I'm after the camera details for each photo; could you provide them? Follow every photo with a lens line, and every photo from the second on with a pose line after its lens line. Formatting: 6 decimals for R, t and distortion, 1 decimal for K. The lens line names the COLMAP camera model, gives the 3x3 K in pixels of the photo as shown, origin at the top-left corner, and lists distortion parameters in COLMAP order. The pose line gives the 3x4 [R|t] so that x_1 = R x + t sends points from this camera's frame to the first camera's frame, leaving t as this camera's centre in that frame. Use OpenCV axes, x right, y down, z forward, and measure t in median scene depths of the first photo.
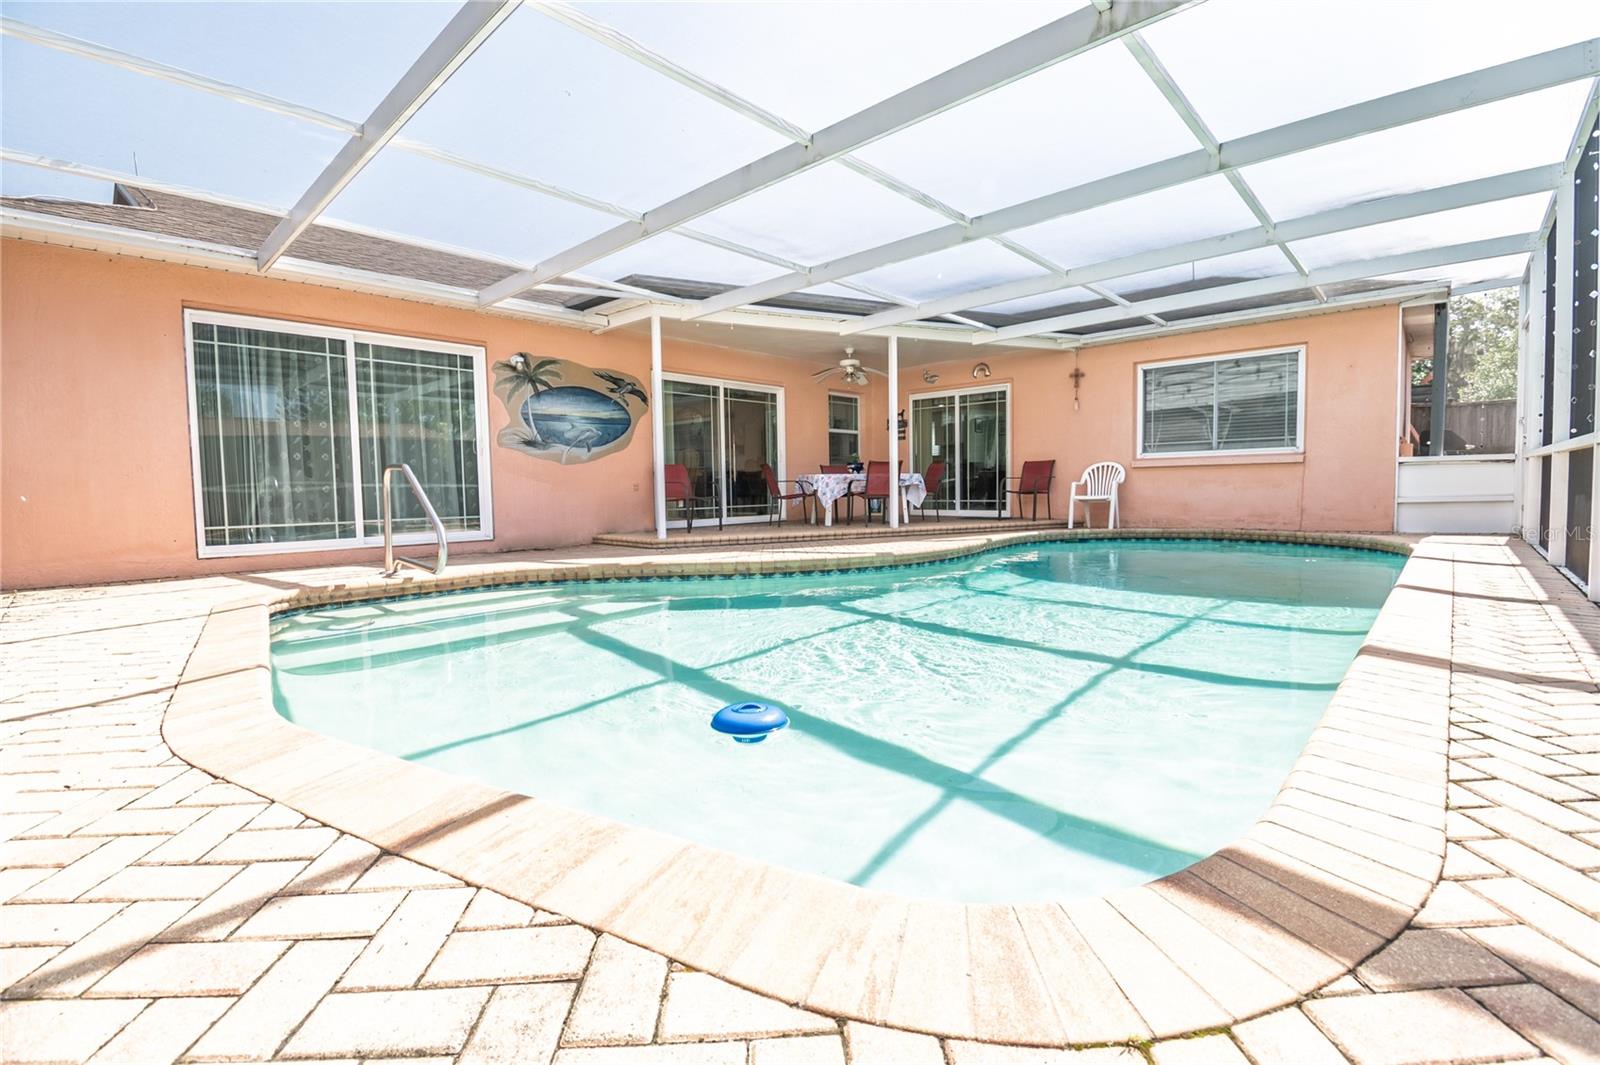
lens RADIAL K [[704.5, 0, 800.0], [0, 704.5, 532.5], [0, 0, 1]] dist [0.000296, -0.009813]
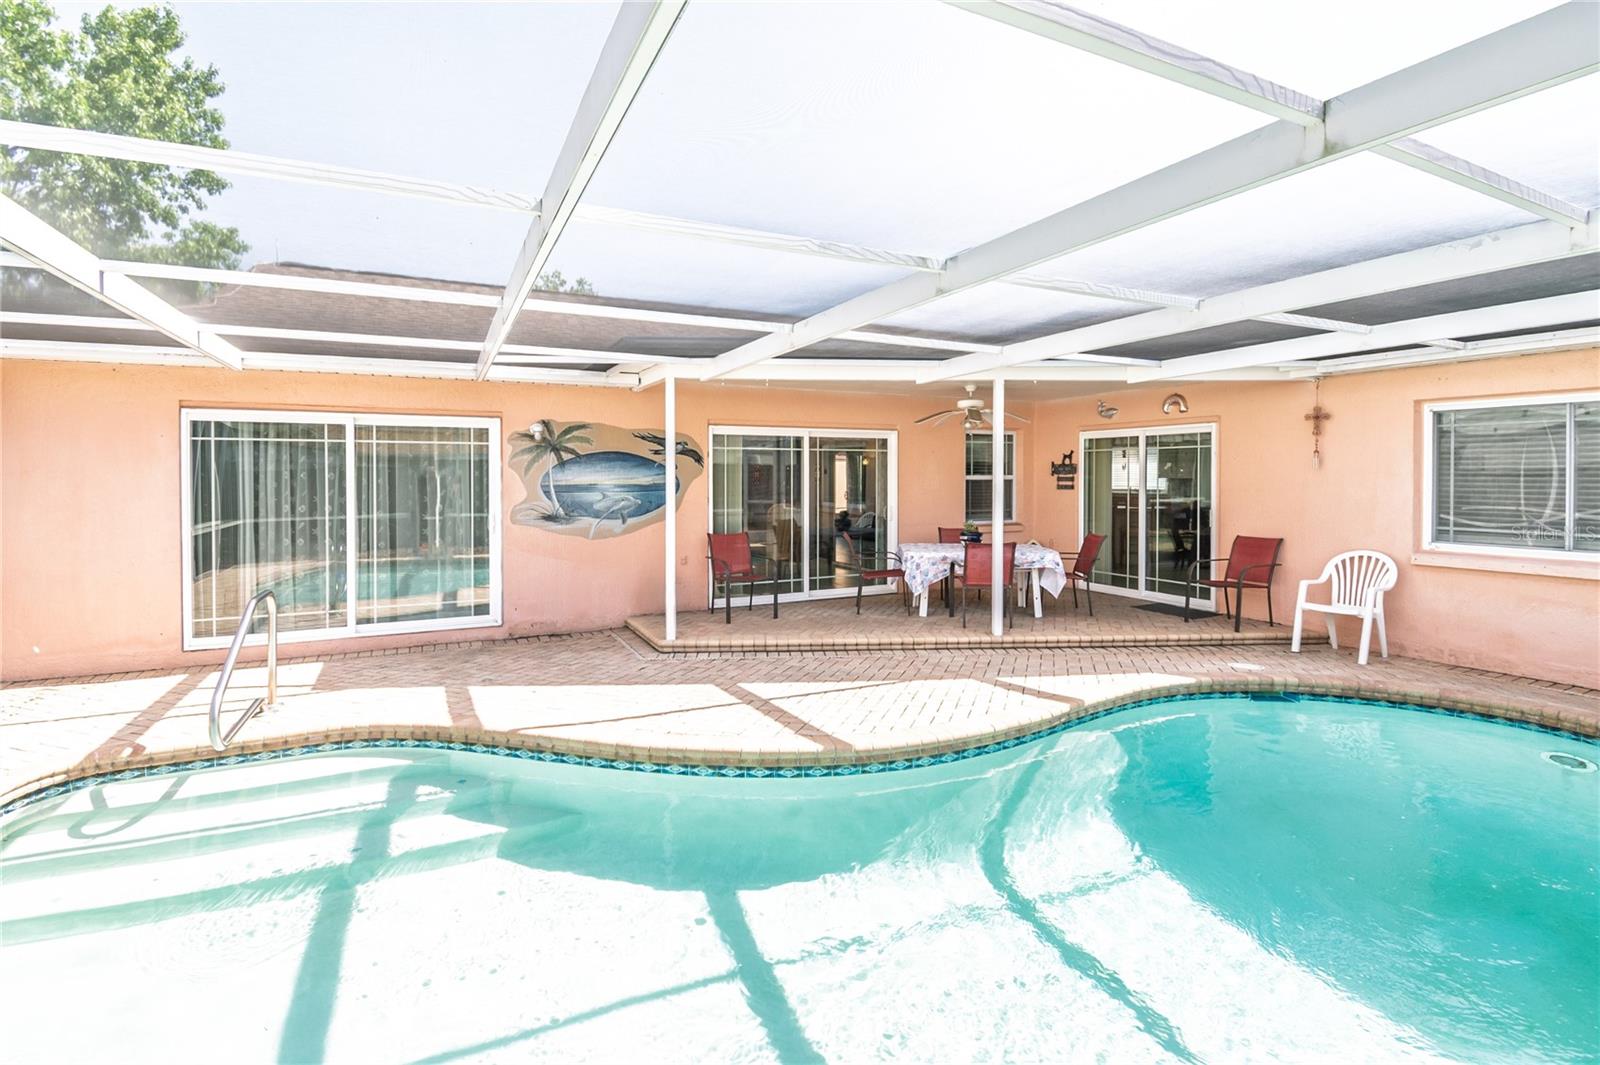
lens RADIAL K [[734.4, 0, 781.7], [0, 734.4, 491.8], [0, 0, 1]] dist [0.006208, -0.012617]
pose [[0.929563, 0.028576, -0.367555, 0.216876], [-0.044870, 0.998349, -0.035862, -0.126793], [0.365923, 0.049828, 0.929310, 0.208224]]
